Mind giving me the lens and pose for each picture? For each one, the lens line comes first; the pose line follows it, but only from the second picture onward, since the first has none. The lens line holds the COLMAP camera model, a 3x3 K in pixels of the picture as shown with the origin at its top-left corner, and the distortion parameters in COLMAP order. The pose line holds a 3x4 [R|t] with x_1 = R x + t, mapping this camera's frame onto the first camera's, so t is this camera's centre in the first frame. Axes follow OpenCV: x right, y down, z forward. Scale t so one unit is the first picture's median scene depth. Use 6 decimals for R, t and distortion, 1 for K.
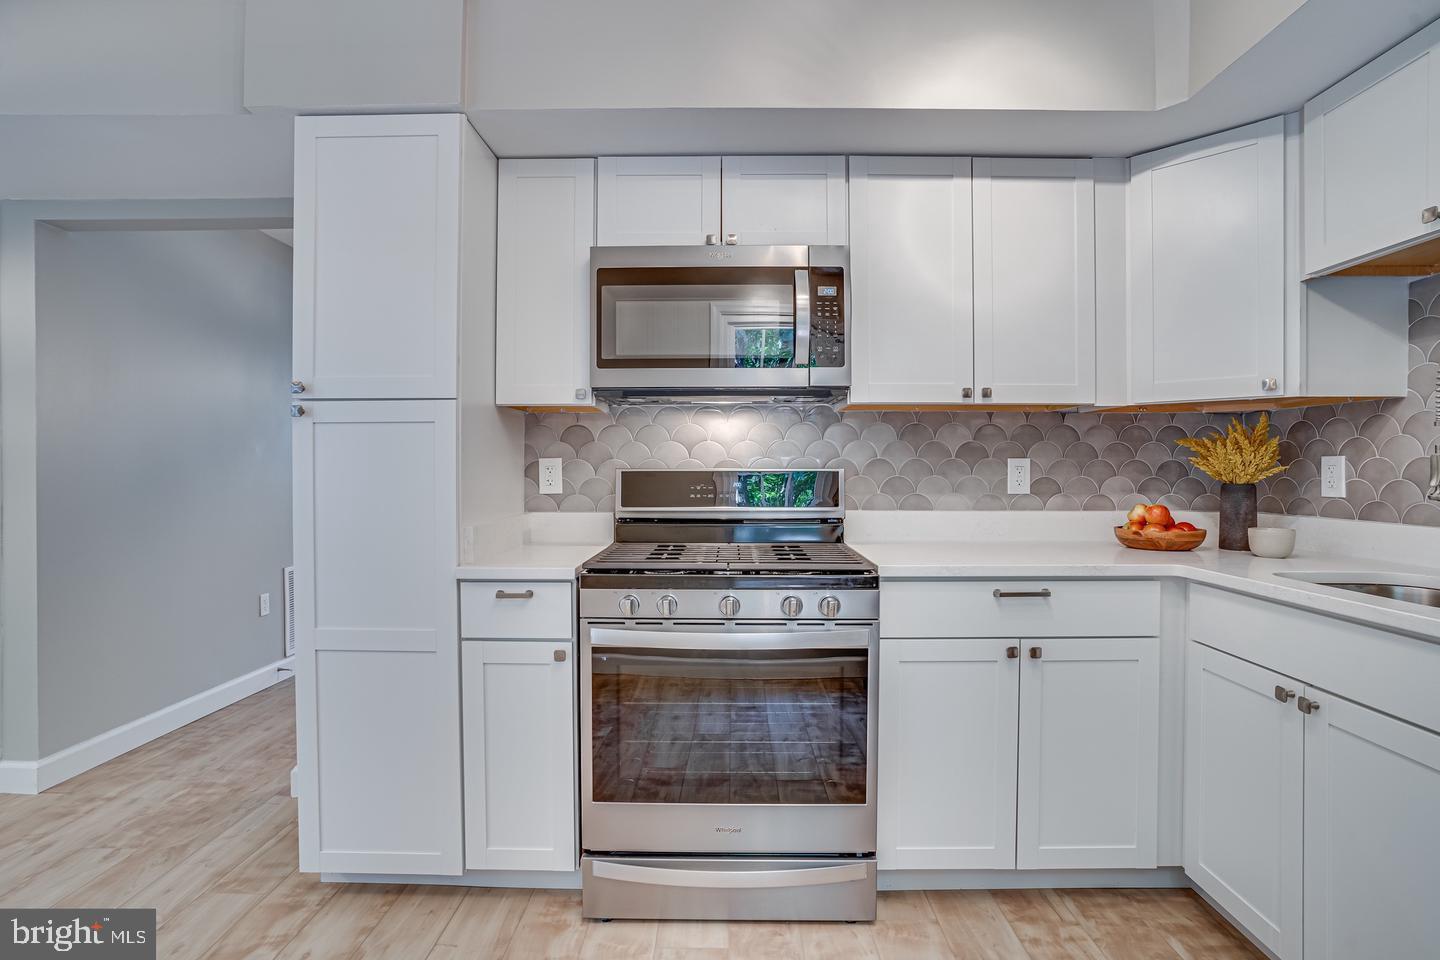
lens RADIAL K [[709.6, 0, 724.7], [0, 709.6, 458.4], [0, 0, 1]] dist [-0.066805, 0.038509]
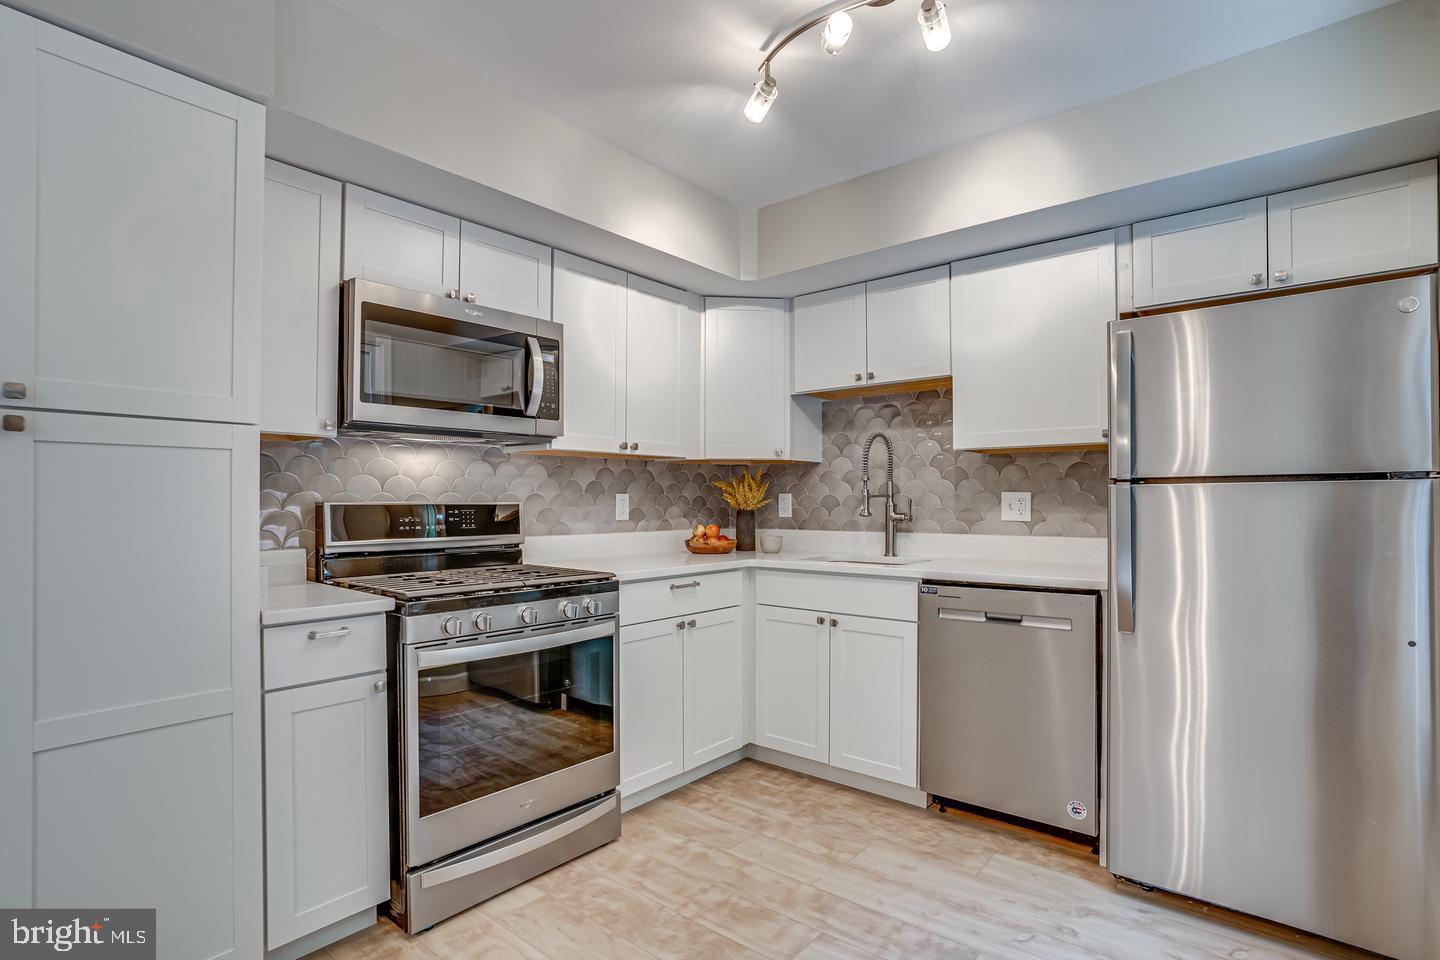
lens RADIAL K [[706.3, 0, 713.9], [0, 706.3, 482.8], [0, 0, 1]] dist [-0.071017, 0.037978]
pose [[0.640503, 0.017146, 0.767764, -0.604352], [-0.008186, 0.999846, -0.015500, -0.001606], [-0.767912, 0.003643, 0.640545, -0.006559]]
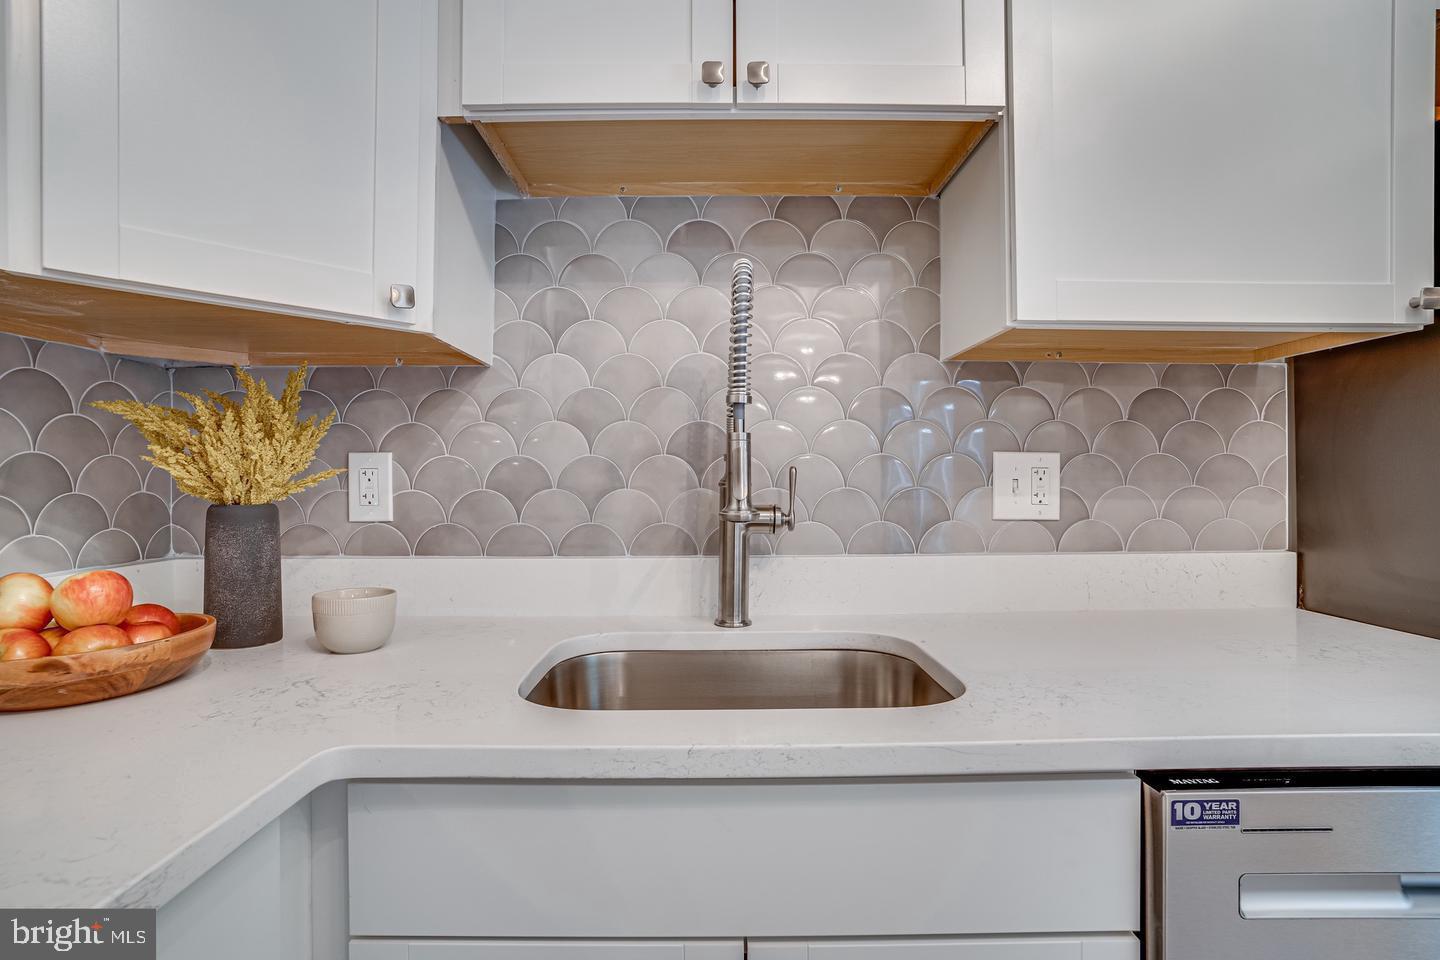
lens RADIAL K [[706.3, 0, 713.9], [0, 706.3, 482.8], [0, 0, 1]] dist [-0.071017, 0.037978]
pose [[-0.023249, -0.004738, 0.999718, 0.269397], [-0.010234, 0.999938, 0.004501, 0.016758], [-0.999677, -0.010126, -0.023296, 0.713588]]
